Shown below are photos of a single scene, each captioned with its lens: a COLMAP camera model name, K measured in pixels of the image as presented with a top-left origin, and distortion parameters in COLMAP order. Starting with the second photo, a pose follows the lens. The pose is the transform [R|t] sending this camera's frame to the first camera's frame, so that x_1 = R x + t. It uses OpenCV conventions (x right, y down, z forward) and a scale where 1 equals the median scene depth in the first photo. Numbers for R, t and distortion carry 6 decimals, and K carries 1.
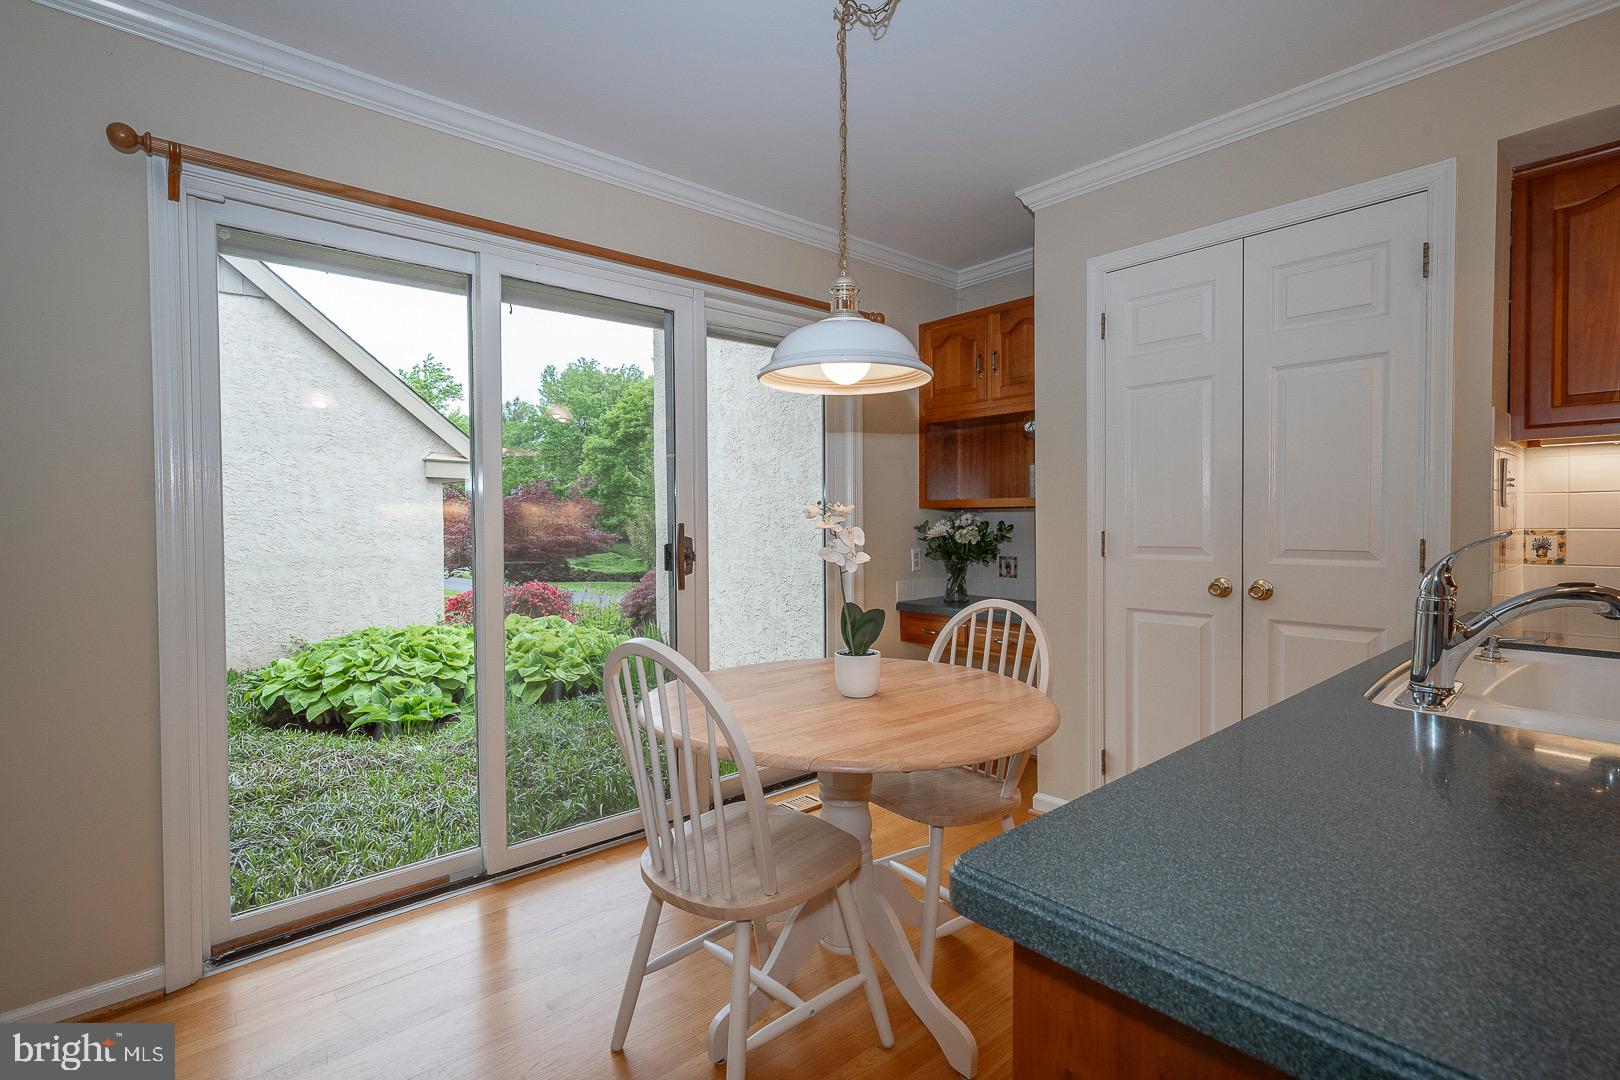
lens RADIAL K [[756.9, 0, 812.1], [0, 756.9, 537.1], [0, 0, 1]] dist [-0.002122, -0.000119]
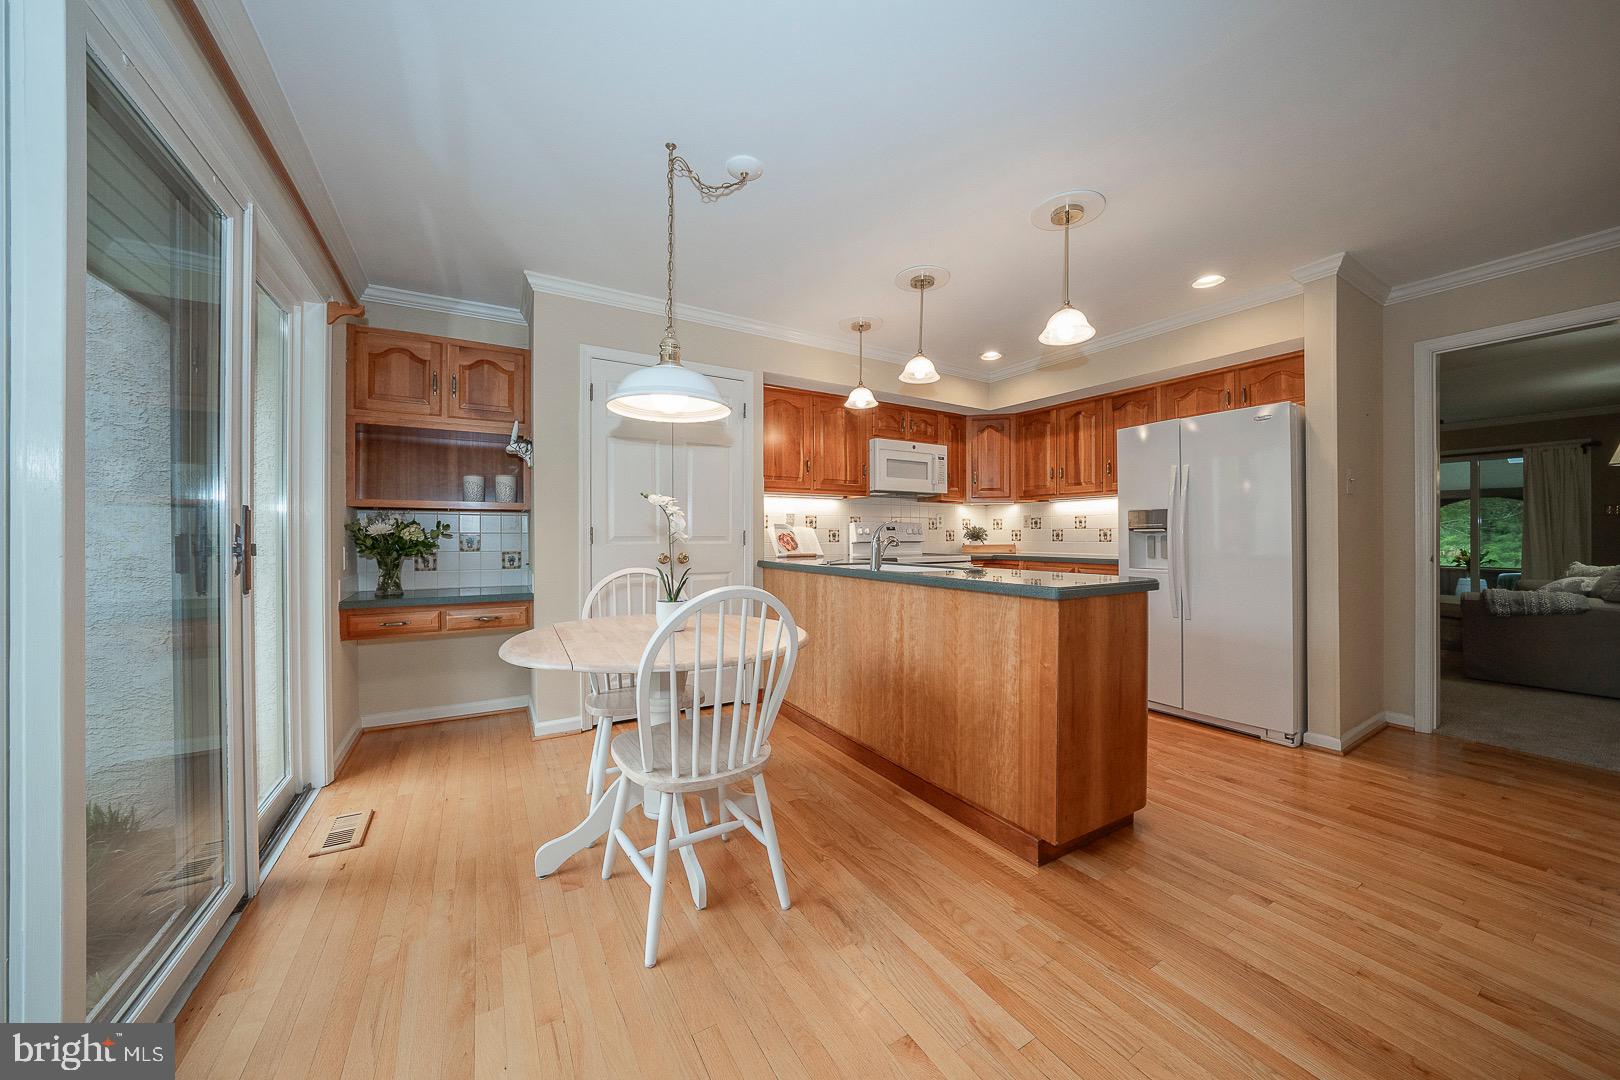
lens RADIAL K [[553.8, 0, 812.5], [0, 553.8, 538.9], [0, 0, 1]] dist [-0.000565, -0.000010]
pose [[0.187988, 0.005815, 0.982154, -0.580643], [0.022937, 0.999684, -0.010309, 0.034368], [-0.981903, 0.024466, 0.187795, 0.335746]]
